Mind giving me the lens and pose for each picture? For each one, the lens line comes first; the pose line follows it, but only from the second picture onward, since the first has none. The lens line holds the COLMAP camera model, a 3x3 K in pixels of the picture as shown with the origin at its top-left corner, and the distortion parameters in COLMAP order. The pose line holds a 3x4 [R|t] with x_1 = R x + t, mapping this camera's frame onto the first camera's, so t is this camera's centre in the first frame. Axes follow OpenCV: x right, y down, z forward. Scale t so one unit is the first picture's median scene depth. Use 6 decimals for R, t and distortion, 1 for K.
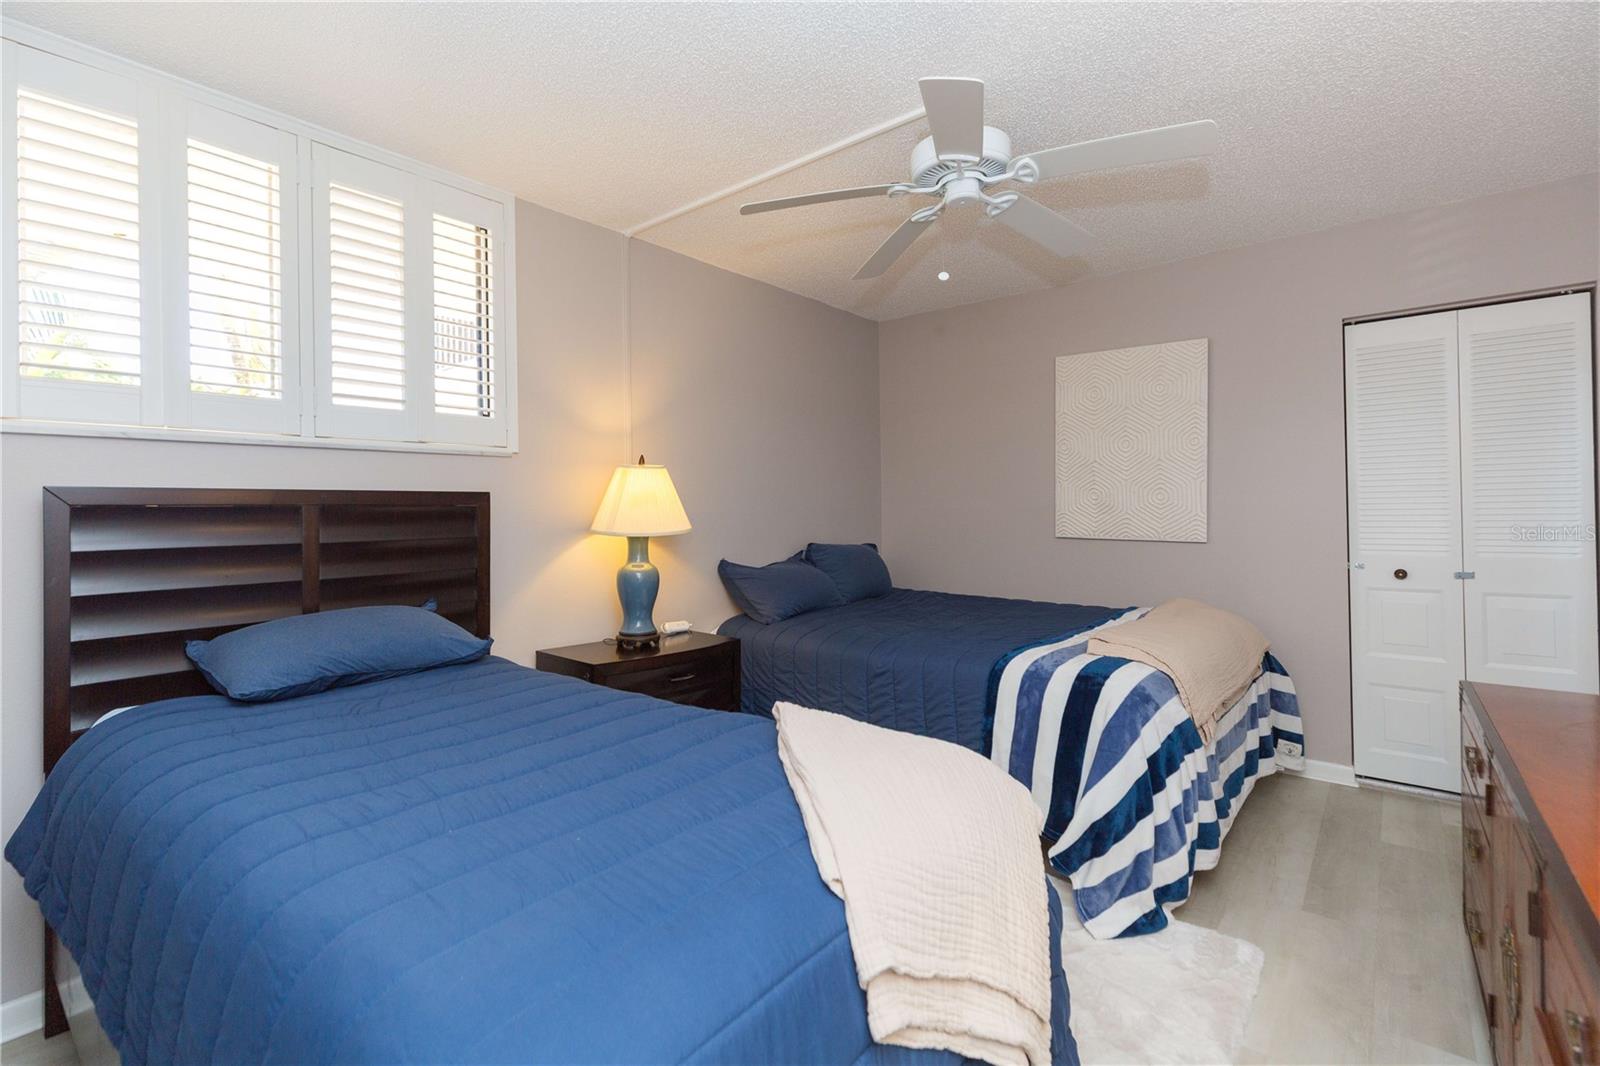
lens RADIAL K [[730.6, 0, 807.7], [0, 730.6, 518.7], [0, 0, 1]] dist [0.000925, 0.000144]
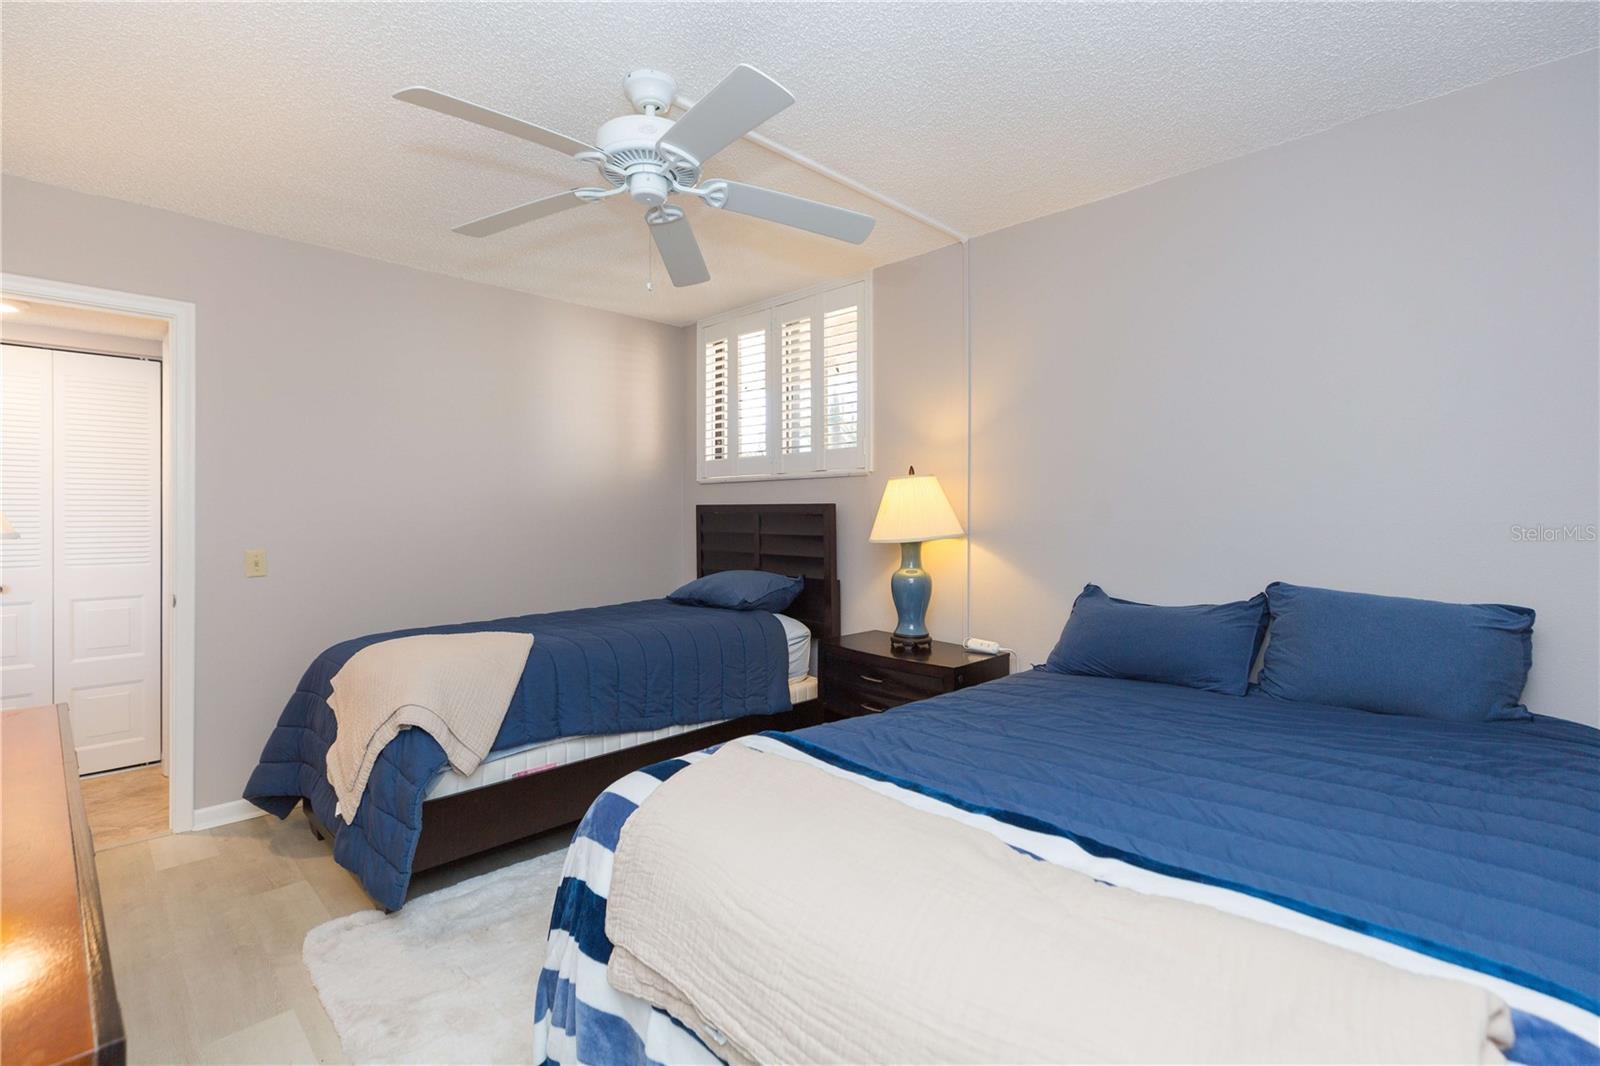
lens RADIAL K [[730.6, 0, 807.7], [0, 730.6, 518.7], [0, 0, 1]] dist [0.000925, 0.000144]
pose [[-0.086213, 0.009597, -0.996230, 0.832771], [-0.022194, 0.999687, 0.011551, -0.020003], [0.996029, 0.023107, -0.085973, 0.945542]]
